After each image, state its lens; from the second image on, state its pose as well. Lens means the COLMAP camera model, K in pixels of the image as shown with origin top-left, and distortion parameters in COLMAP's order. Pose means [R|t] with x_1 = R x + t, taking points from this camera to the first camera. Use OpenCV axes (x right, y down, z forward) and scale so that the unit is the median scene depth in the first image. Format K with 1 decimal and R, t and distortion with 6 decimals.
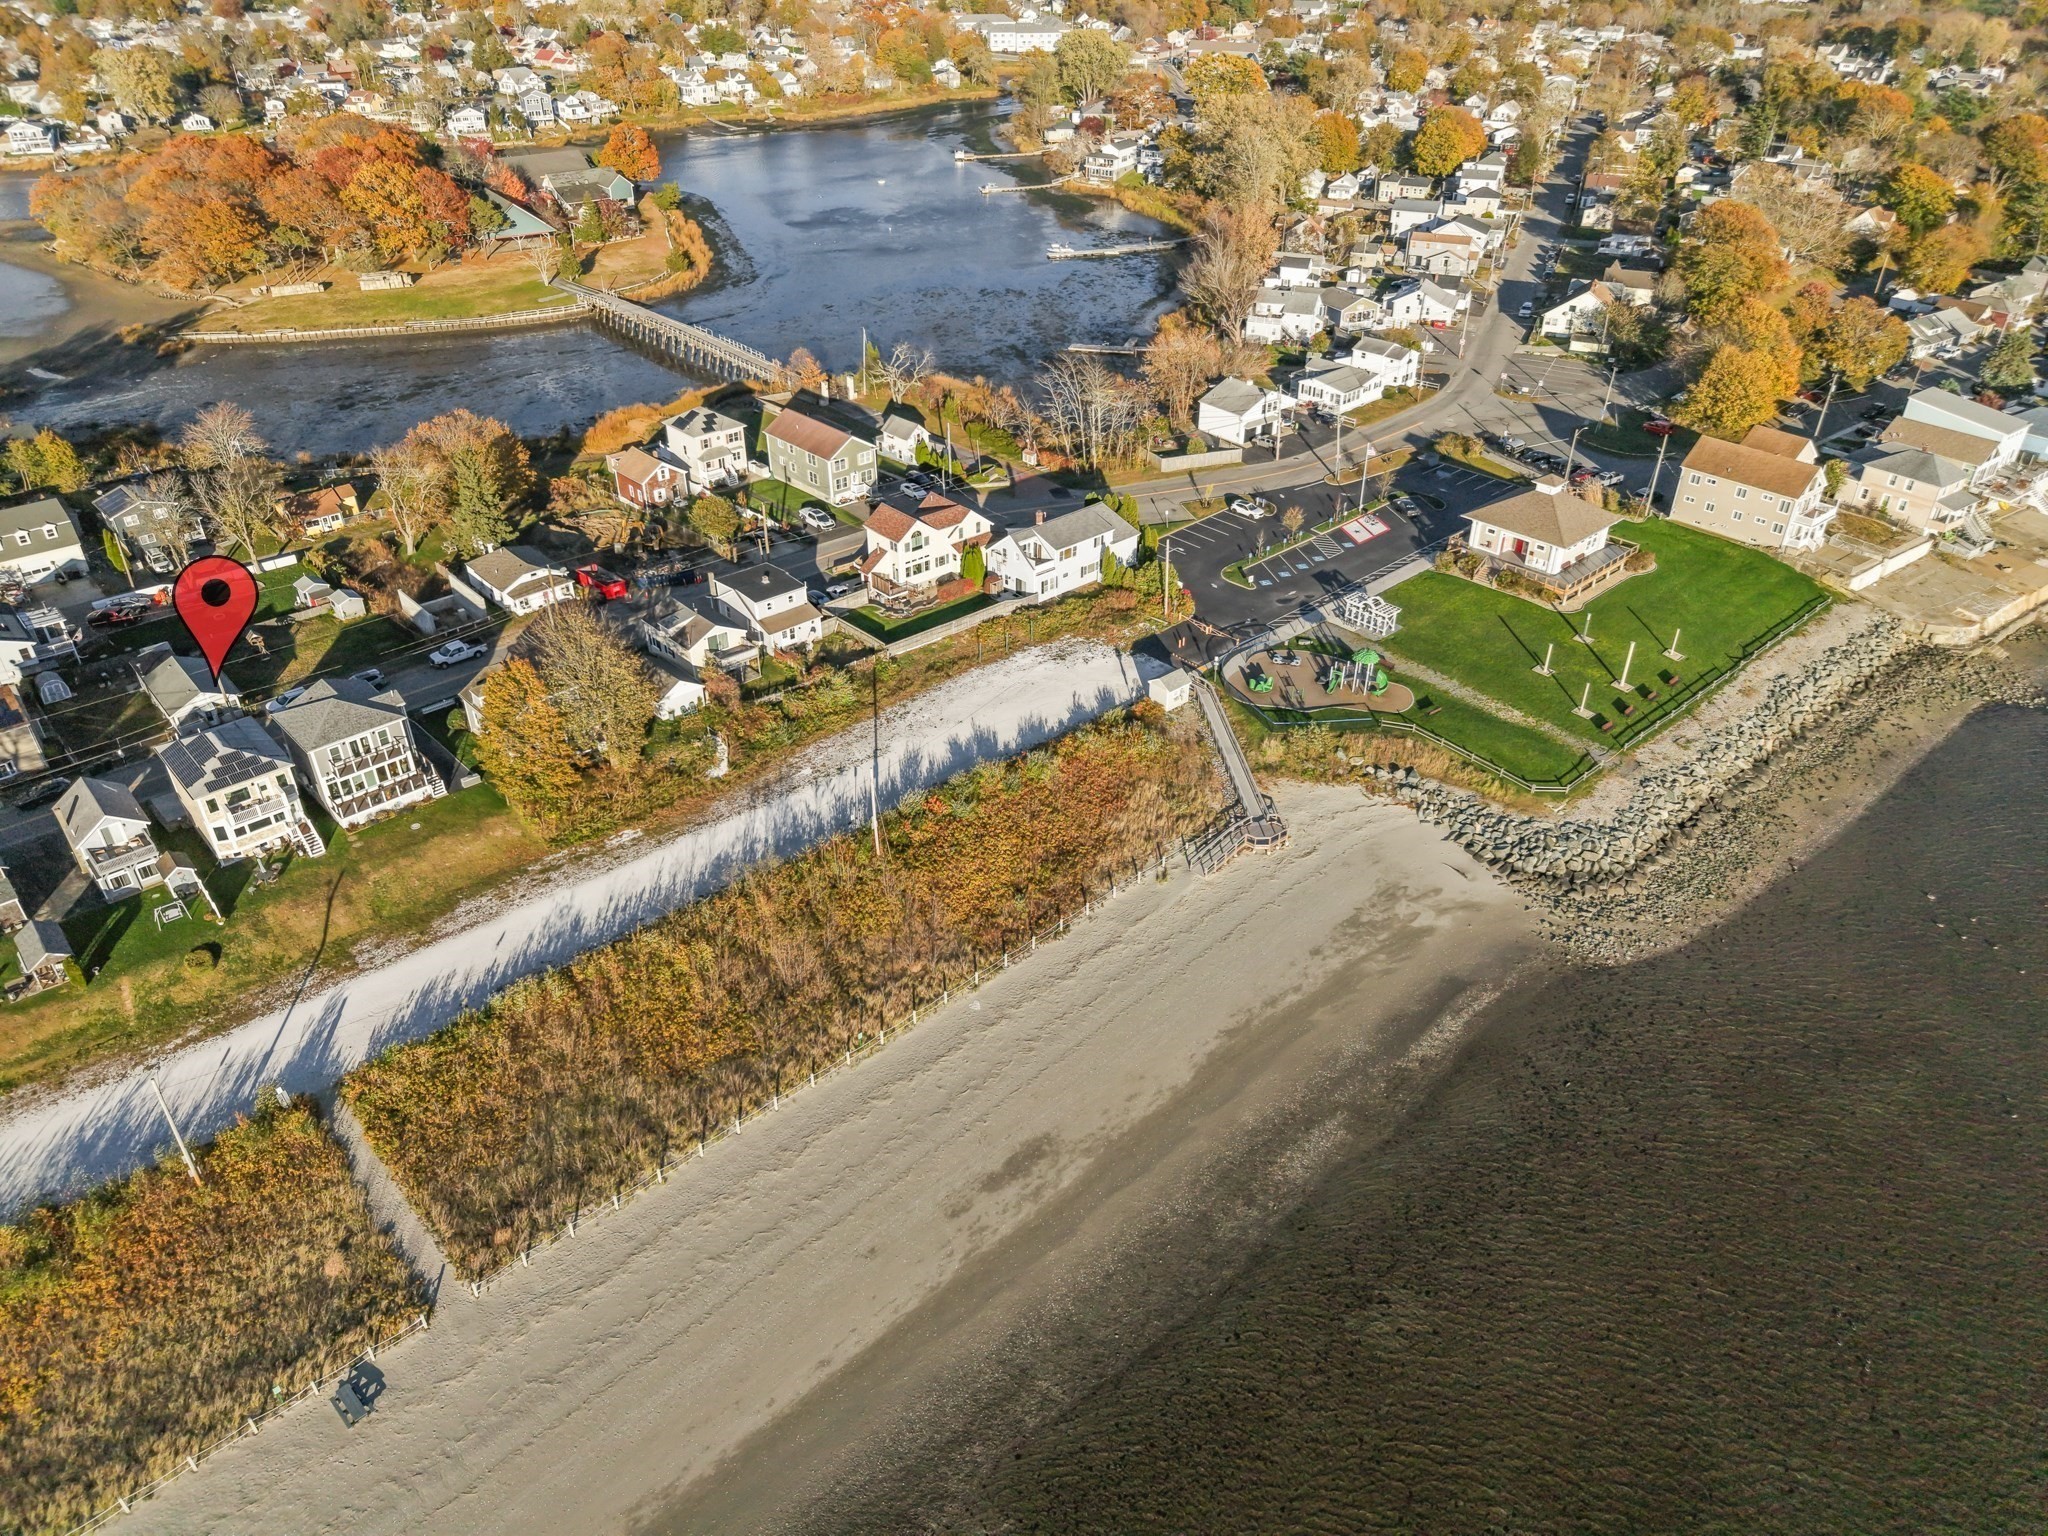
lens RADIAL K [[1376.9, 0, 1030.1], [0, 1376.9, 761.4], [0, 0, 1]] dist [0.010463, -0.007490]
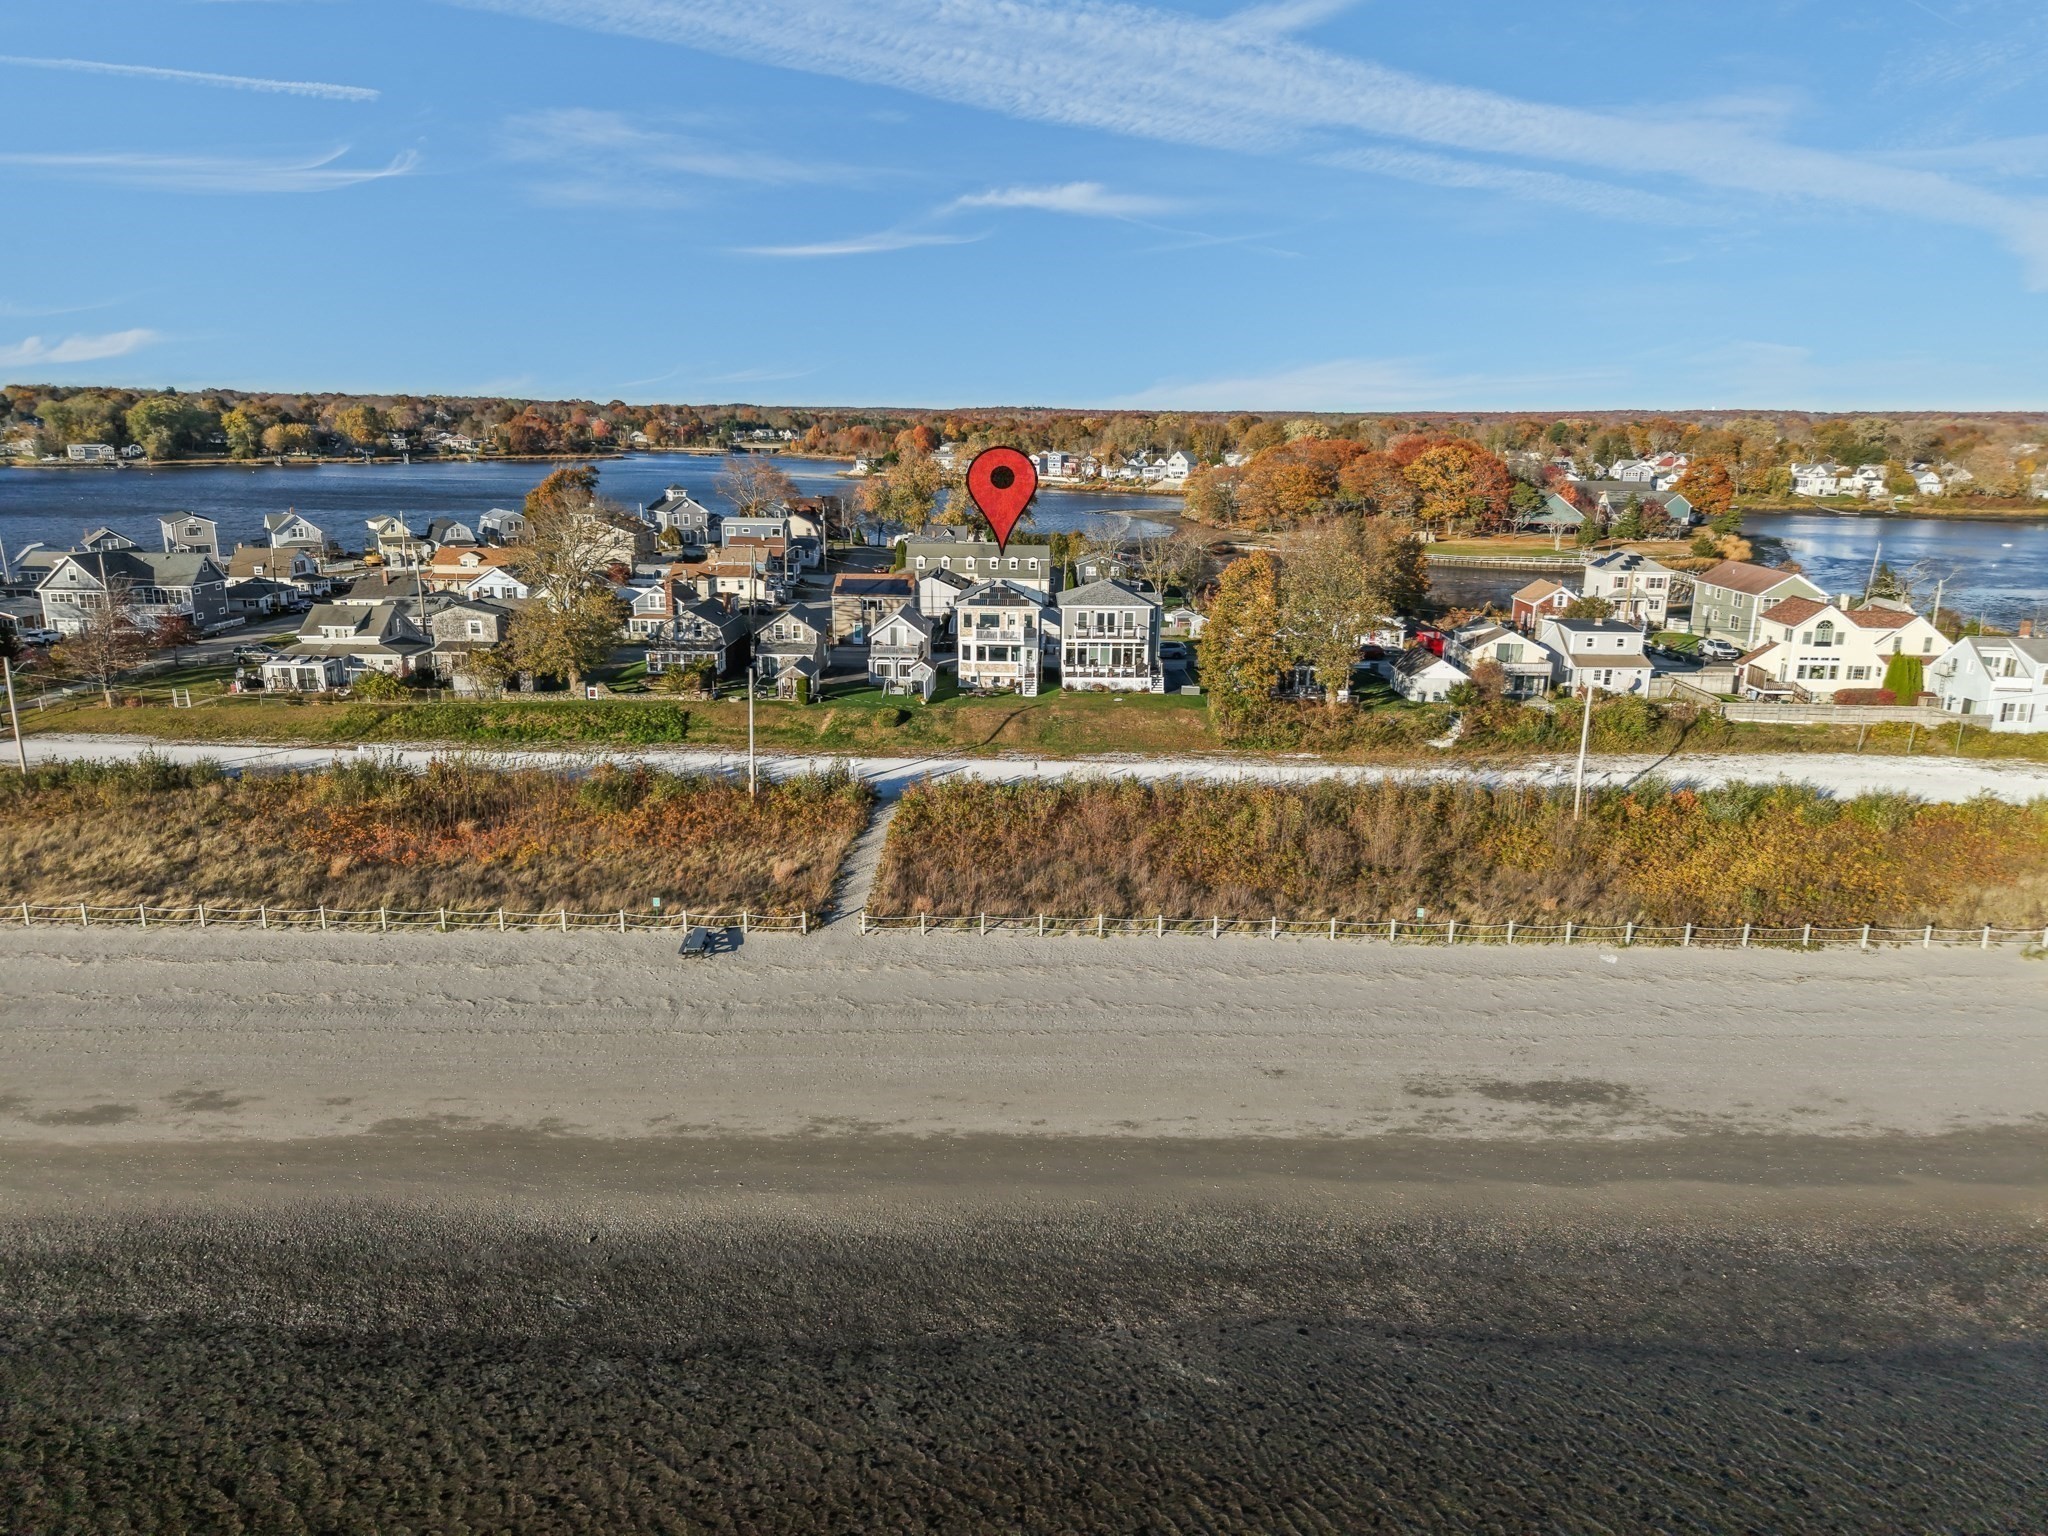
lens RADIAL K [[1355.2, 0, 1033.7], [0, 1355.2, 795.2], [0, 0, 1]] dist [0.046584, -0.052347]
pose [[0.725095, 0.188943, -0.662222, 0.160875], [-0.376750, 0.913792, -0.151800, 0.273928], [0.576452, 0.359561, 0.733770, 0.274629]]
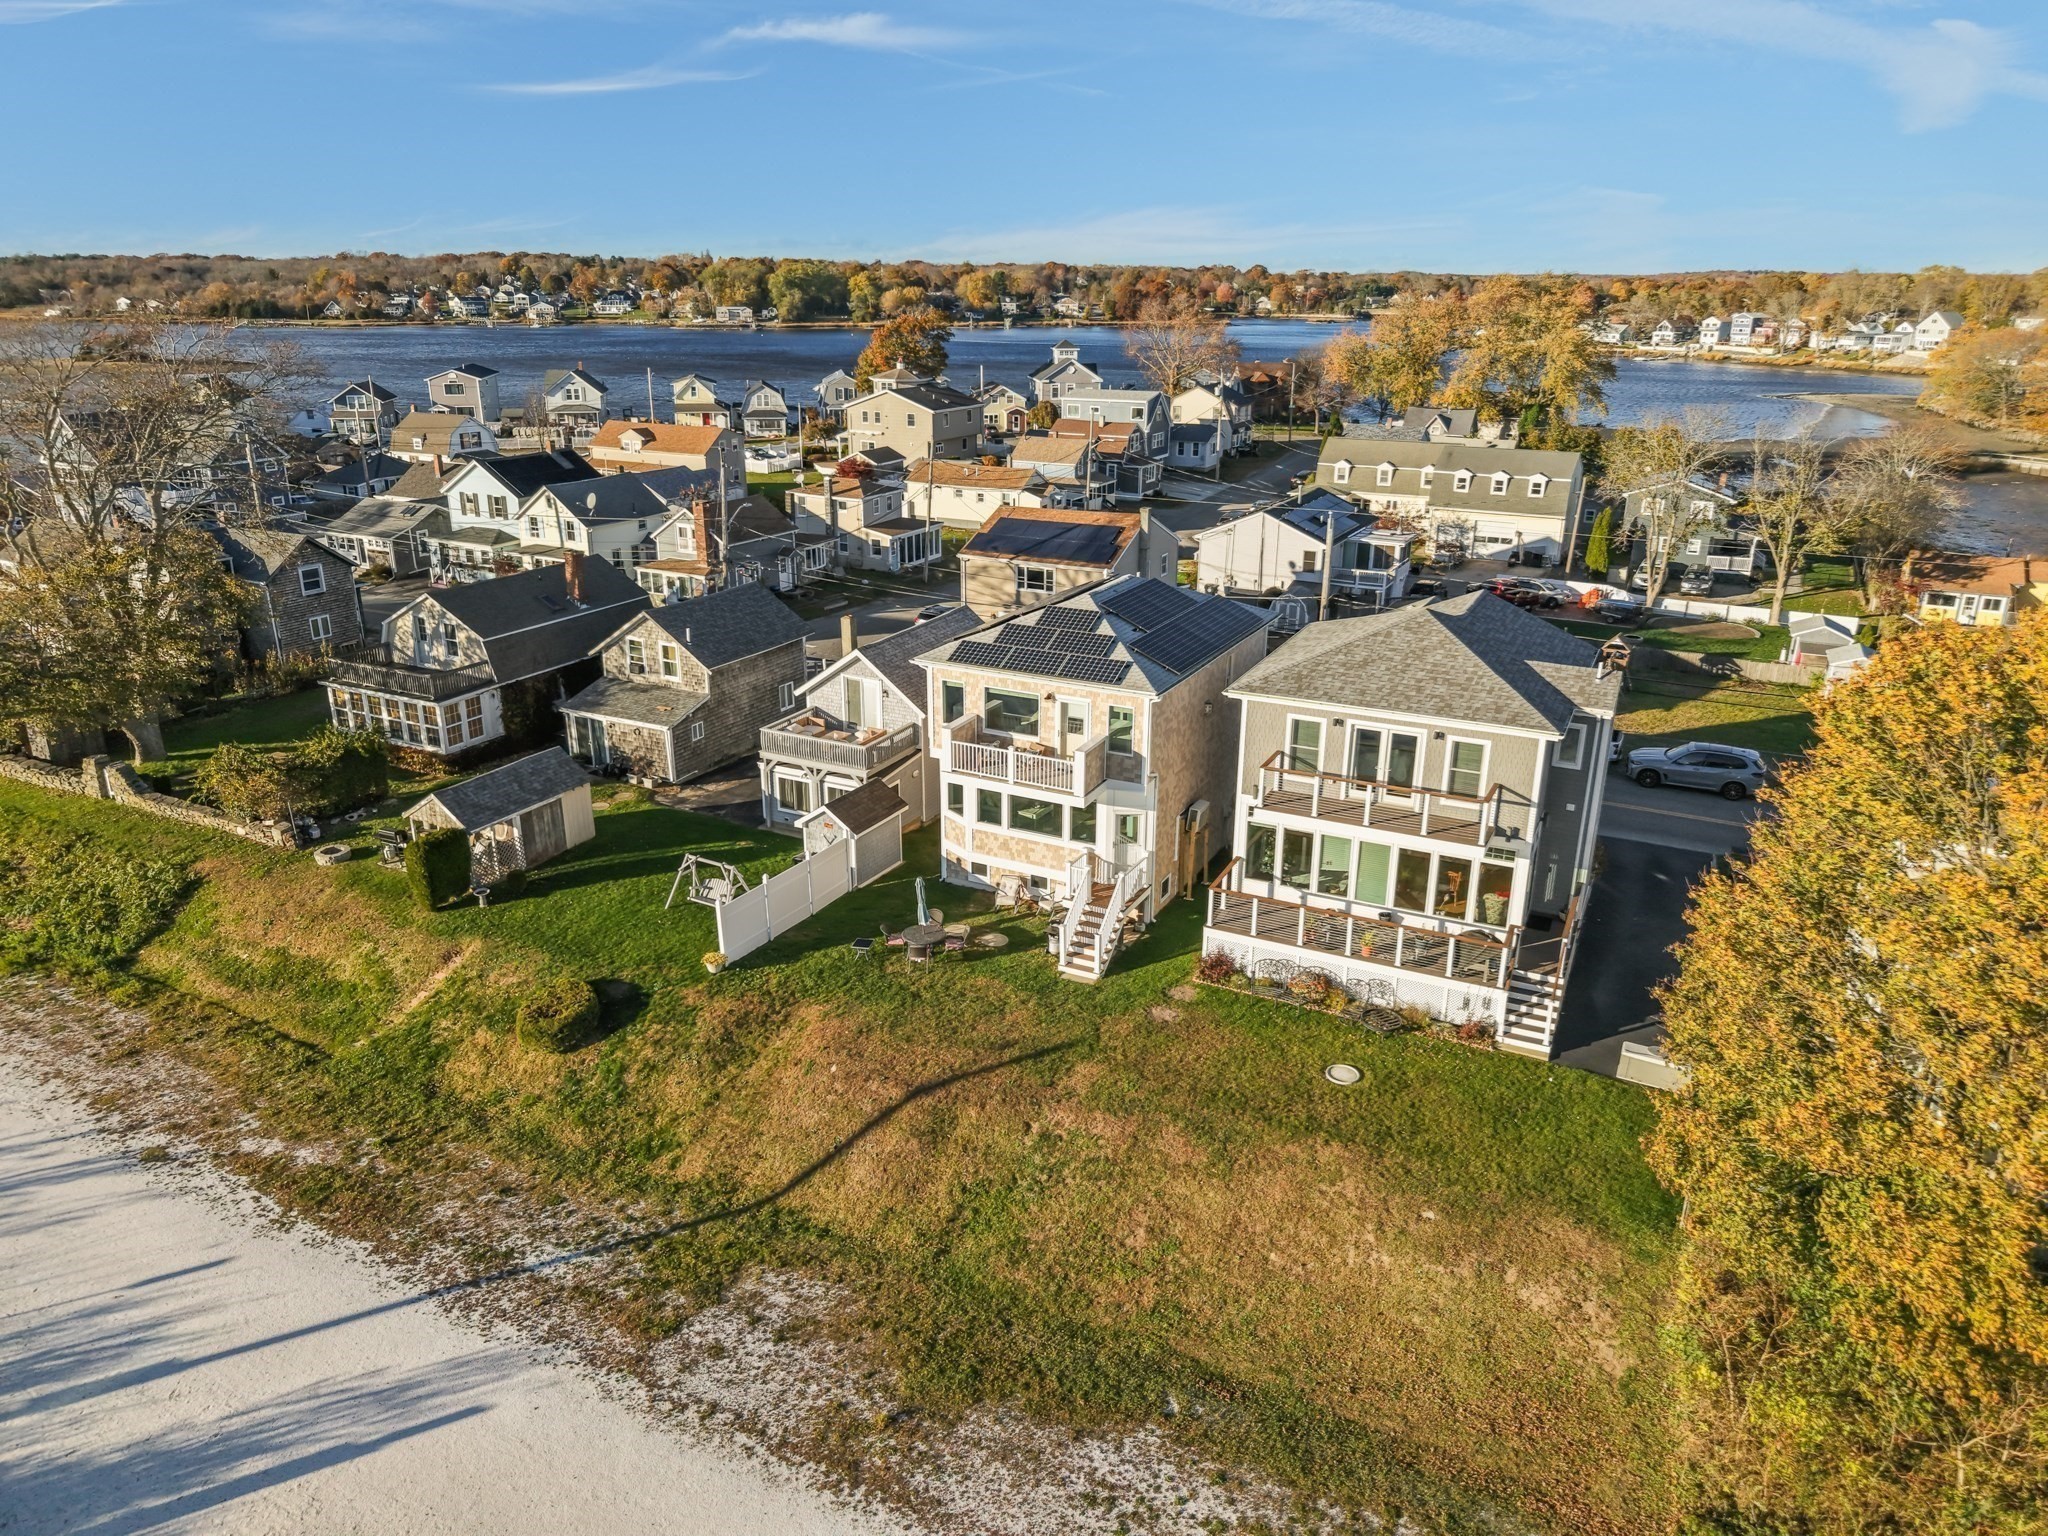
lens RADIAL K [[1376.9, 0, 1030.1], [0, 1376.9, 761.4], [0, 0, 1]] dist [0.010463, -0.007490]
pose [[0.339676, 0.308012, -0.888678, -0.240818], [-0.508349, 0.855082, 0.102064, -0.001907], [0.791329, 0.417090, 0.447028, 0.790656]]
